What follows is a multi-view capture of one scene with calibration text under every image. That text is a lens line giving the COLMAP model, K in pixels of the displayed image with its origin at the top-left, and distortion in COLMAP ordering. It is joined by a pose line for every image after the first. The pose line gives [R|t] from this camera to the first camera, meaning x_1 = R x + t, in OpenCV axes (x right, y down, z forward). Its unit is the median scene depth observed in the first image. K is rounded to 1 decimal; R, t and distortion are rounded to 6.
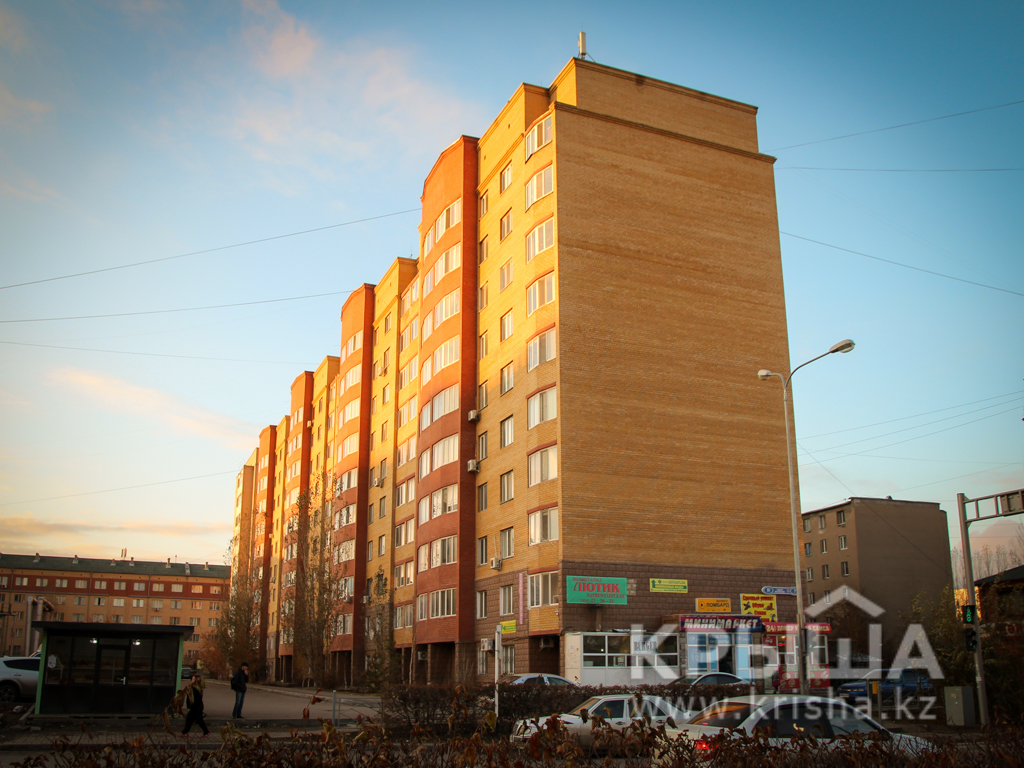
lens RADIAL K [[1060.8, 0, 471.7], [0, 1060.8, 368.3], [0, 0, 1]] dist [-0.098969, 0.000000]
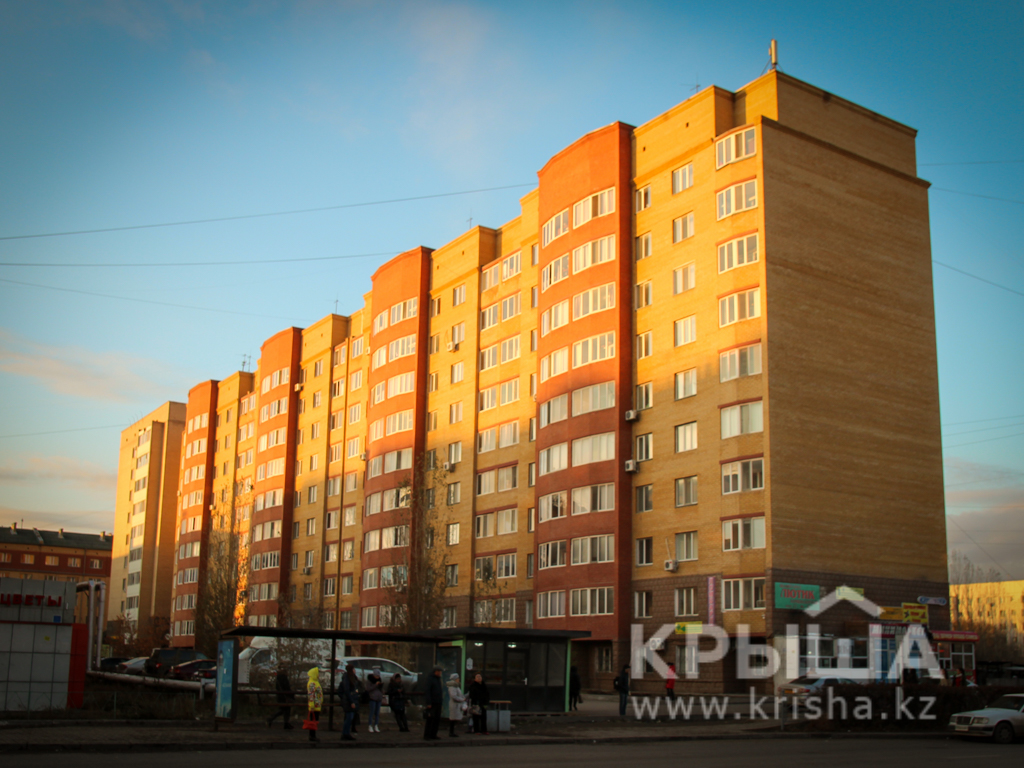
lens RADIAL K [[1278.9, 0, 509.6], [0, 1278.9, 390.3], [0, 0, 1]] dist [-0.050633, 0.000000]
pose [[0.974996, 0.061549, 0.213528, -0.403085], [-0.076542, 0.995095, 0.062666, -0.049686], [-0.208623, -0.077443, 0.974925, -0.160012]]
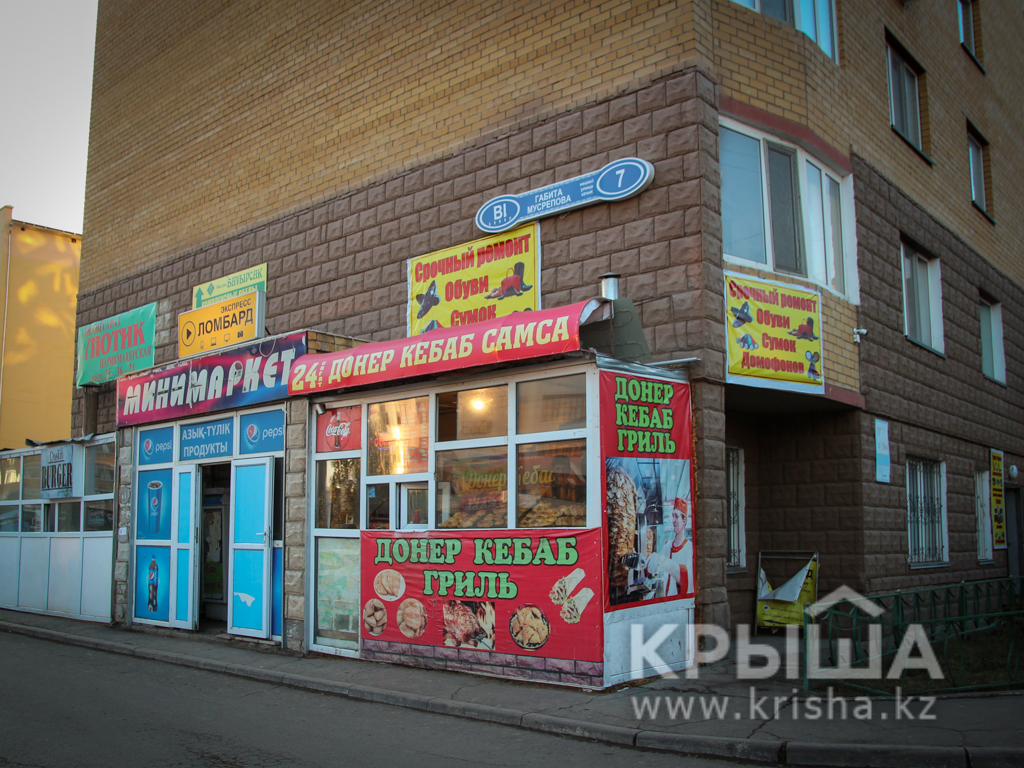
lens RADIAL K [[920.5, 0, 511.0], [0, 920.5, 433.9], [0, 0, 1]] dist [-0.092068, 0.008889]
pose [[0.458301, -0.103295, -0.882774, 0.436029], [0.250272, 0.968032, 0.016660, 0.244084], [0.852833, -0.228569, 0.469502, 0.854006]]
